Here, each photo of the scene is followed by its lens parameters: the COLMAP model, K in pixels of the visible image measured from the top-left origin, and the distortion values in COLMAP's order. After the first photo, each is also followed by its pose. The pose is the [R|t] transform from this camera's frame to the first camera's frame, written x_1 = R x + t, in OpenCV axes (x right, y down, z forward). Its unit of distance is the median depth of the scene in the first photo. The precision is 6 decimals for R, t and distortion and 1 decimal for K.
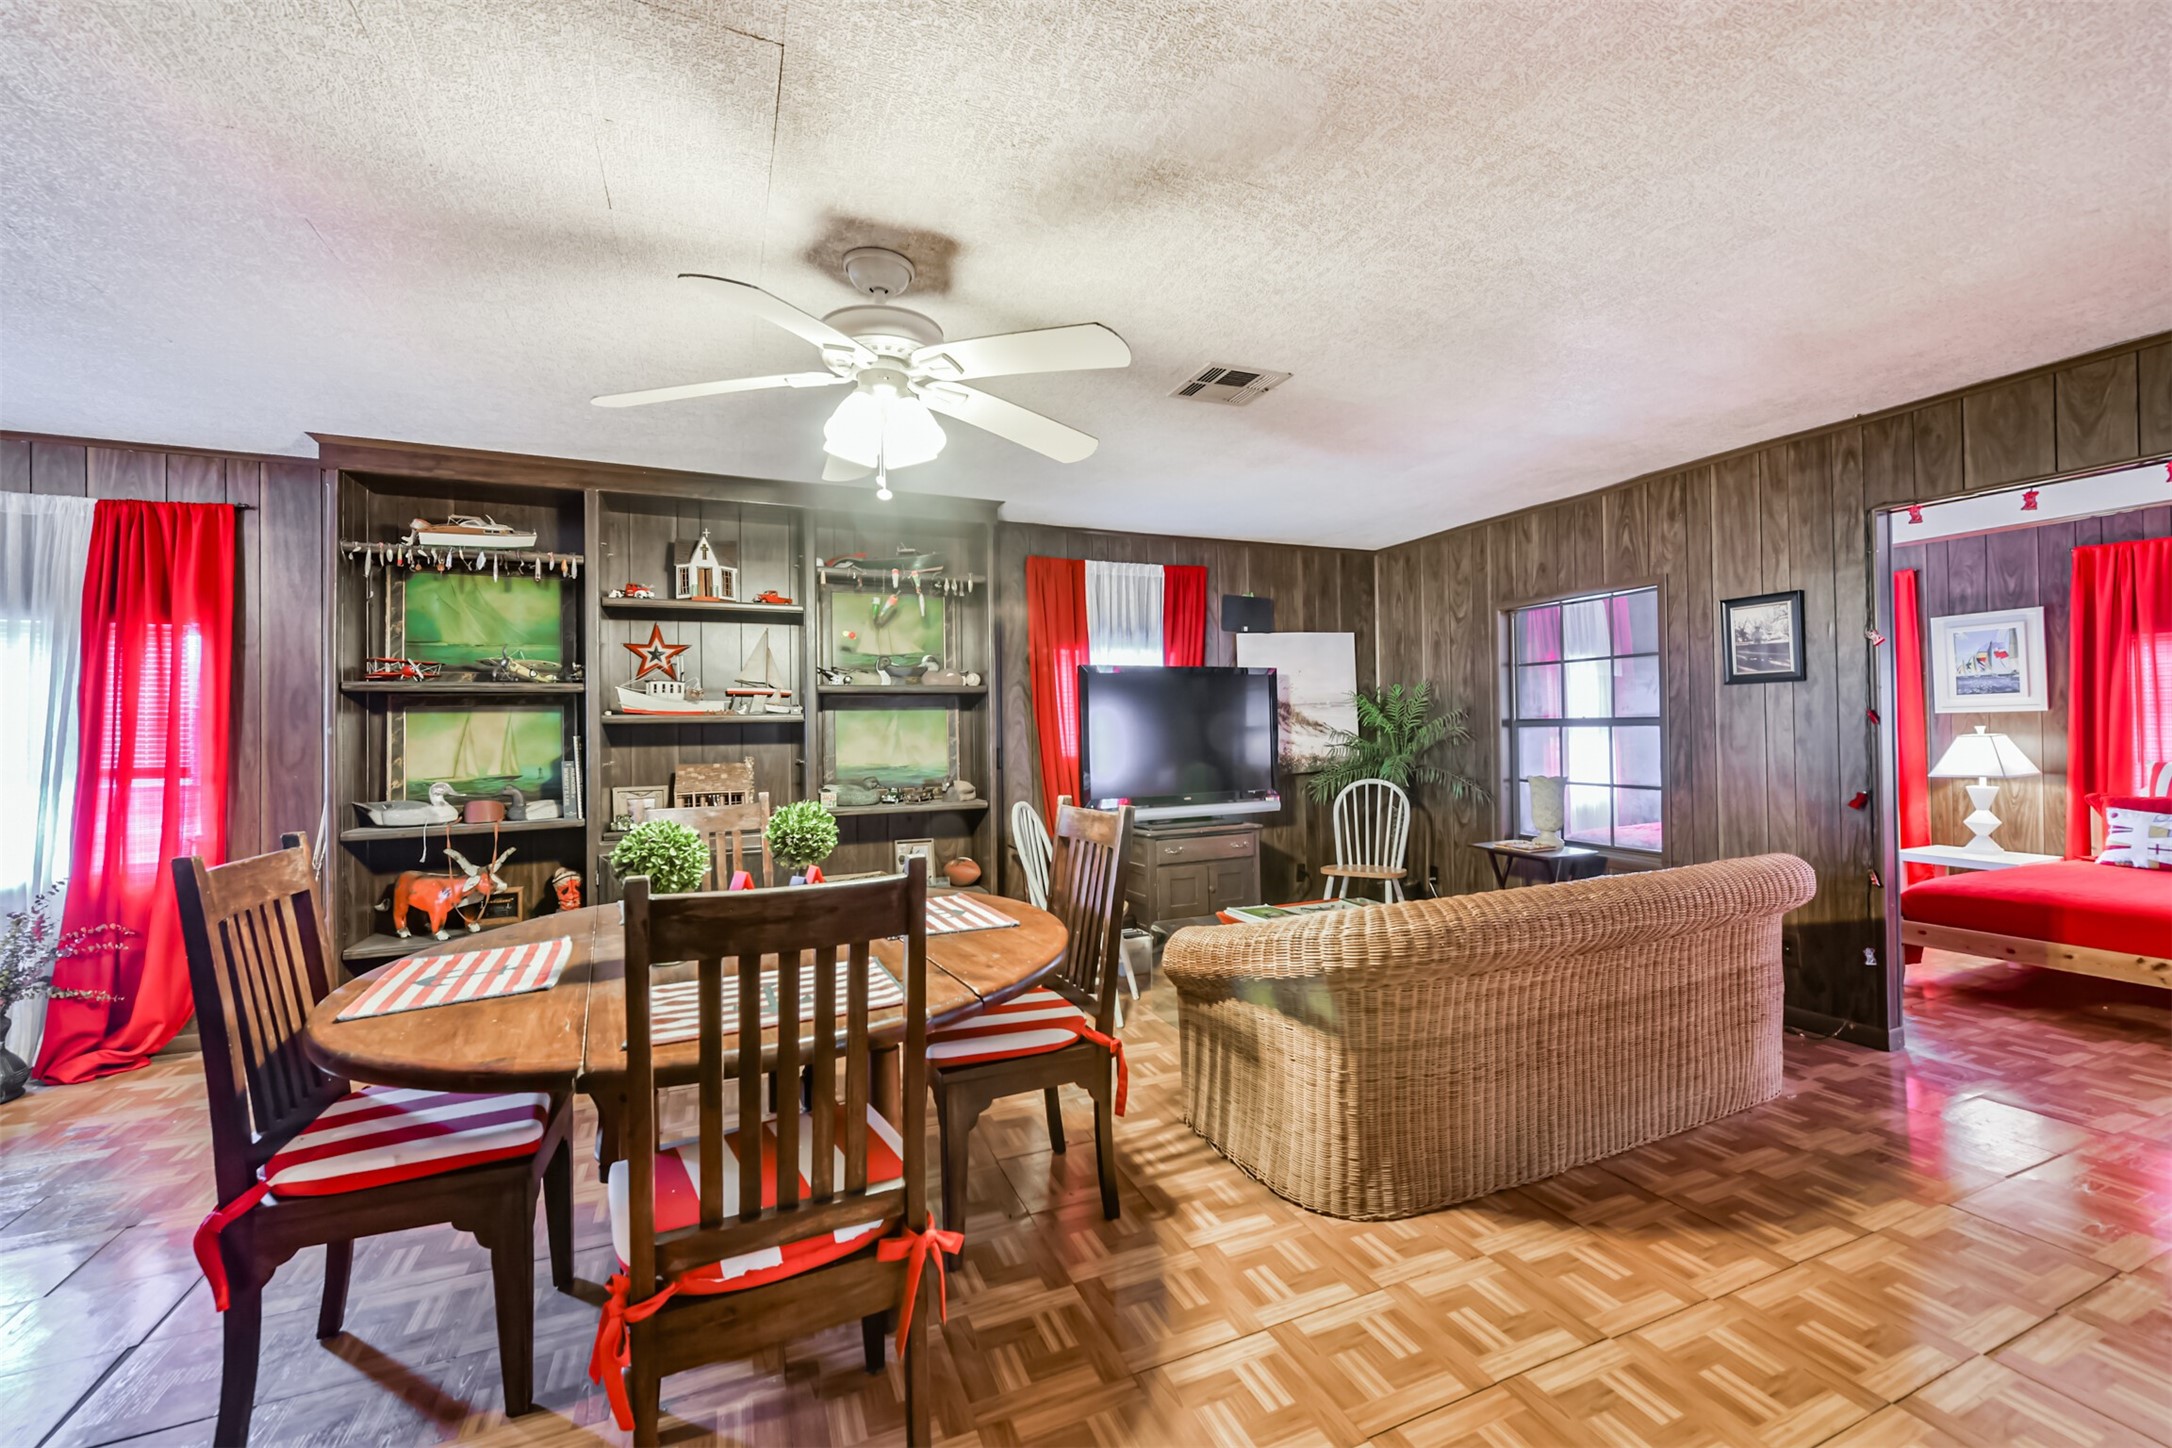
lens RADIAL K [[870.5, 0, 1086.0], [0, 870.5, 724.0], [0, 0, 1]] dist [-0.000596, -0.000073]
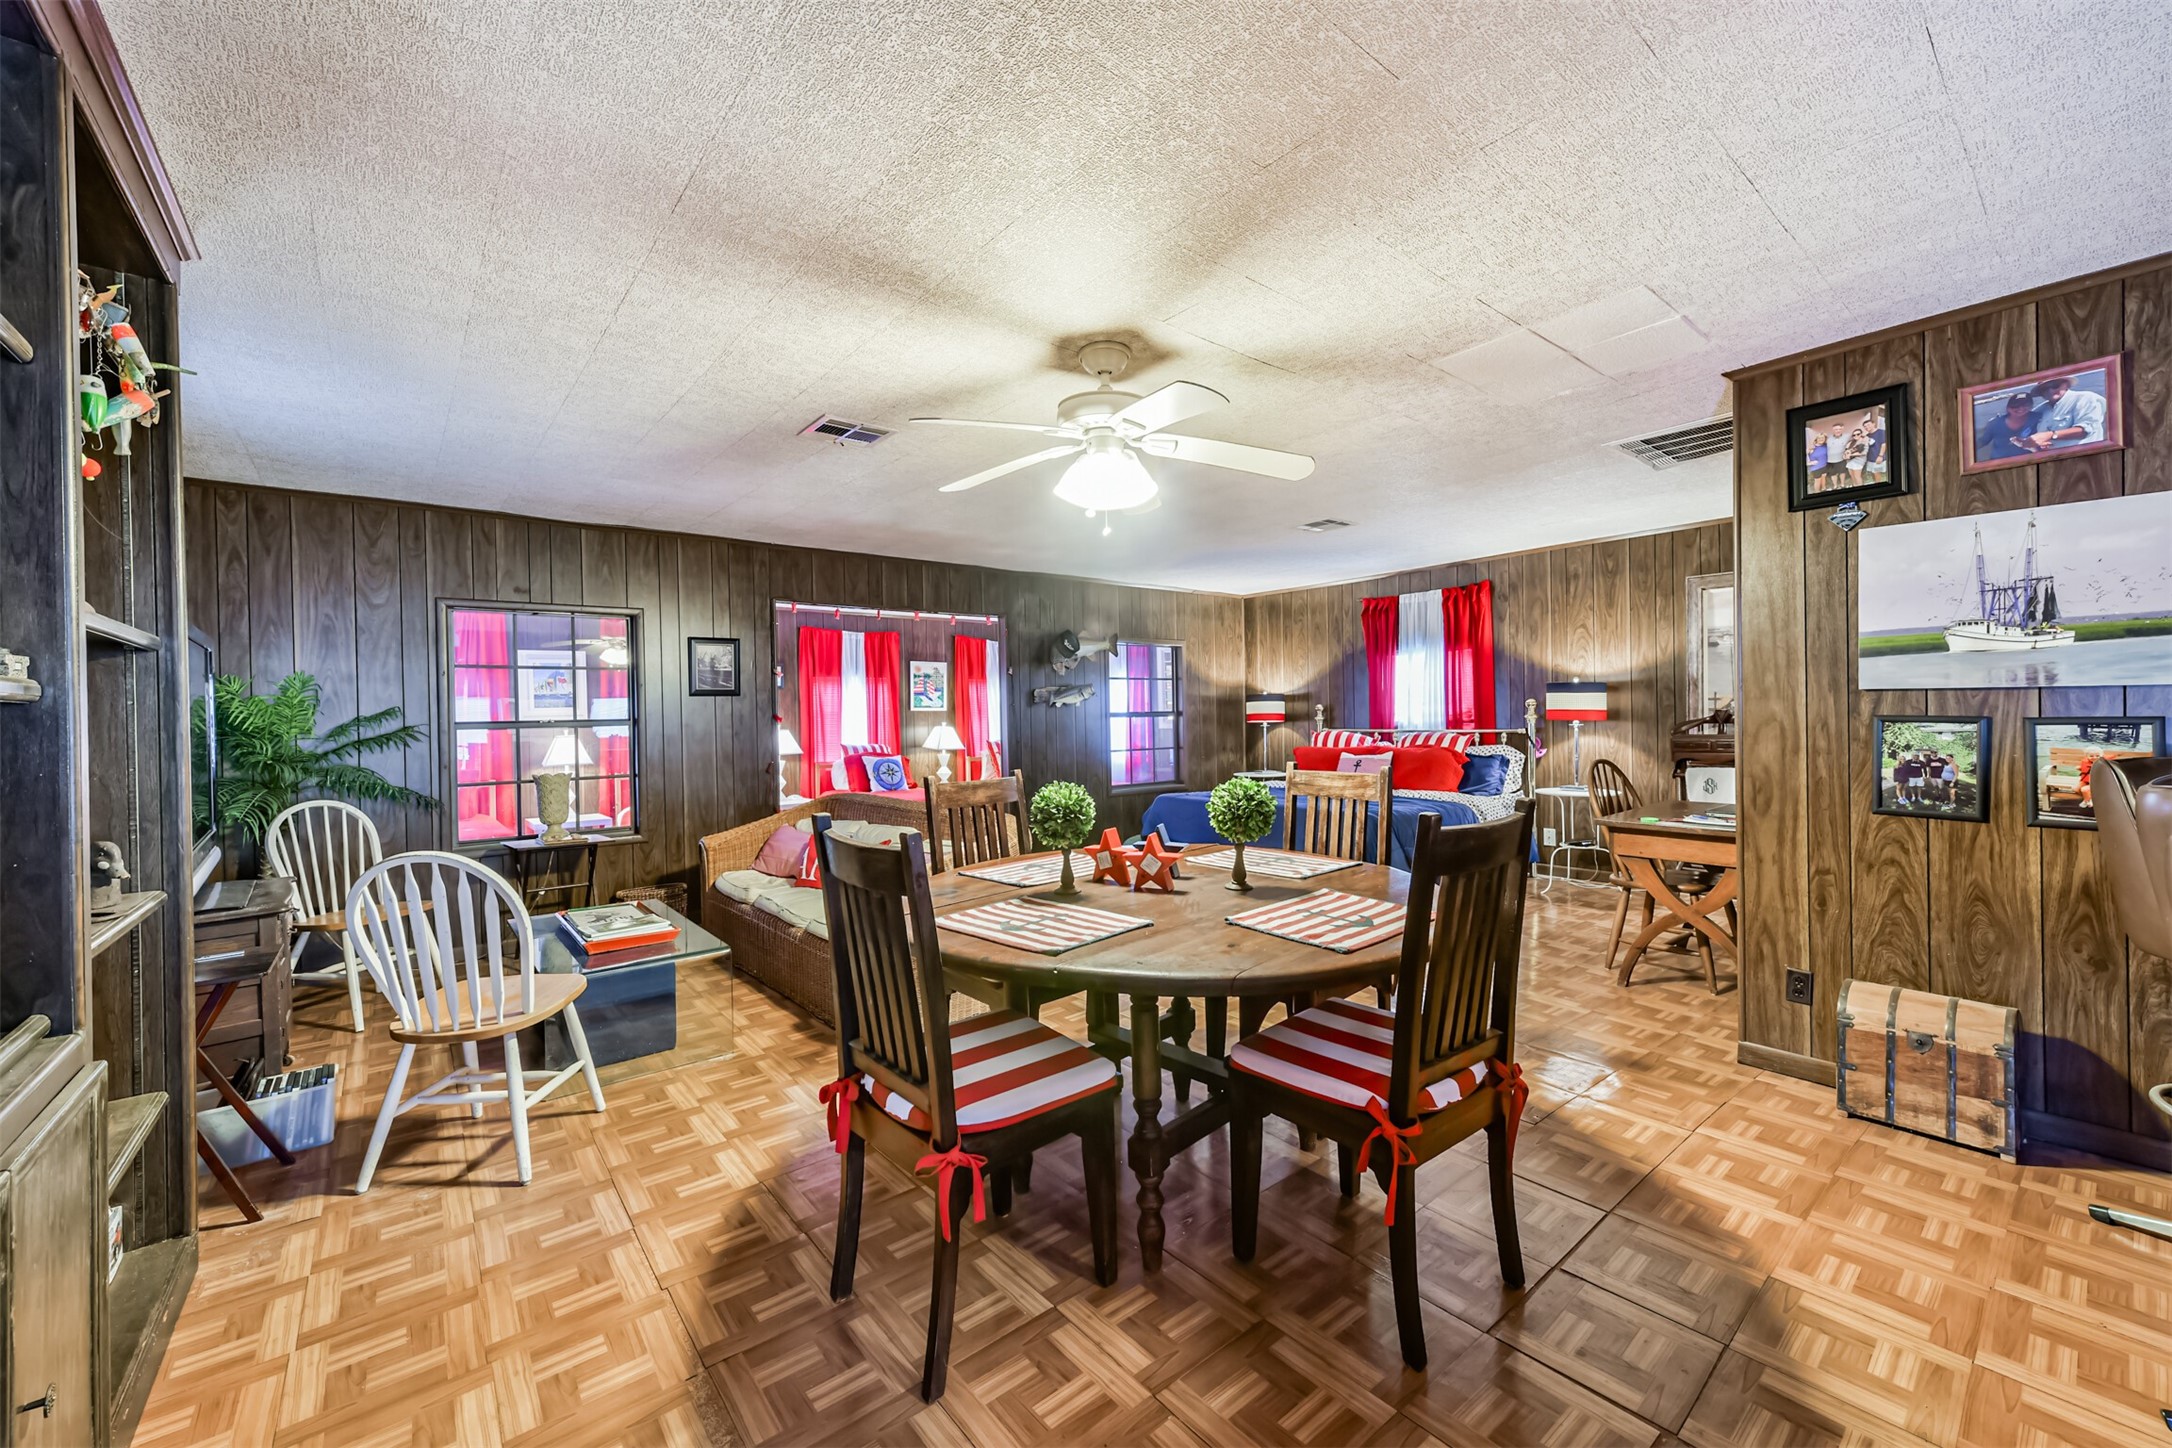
lens RADIAL K [[855.1, 0, 1091.0], [0, 855.1, 709.3], [0, 0, 1]] dist [0.009271, 0.000069]
pose [[-0.274287, 0.021141, 0.961415, -0.641216], [0.018751, 0.999686, -0.016634, 0.010397], [-0.961465, 0.013465, -0.274598, 0.611595]]
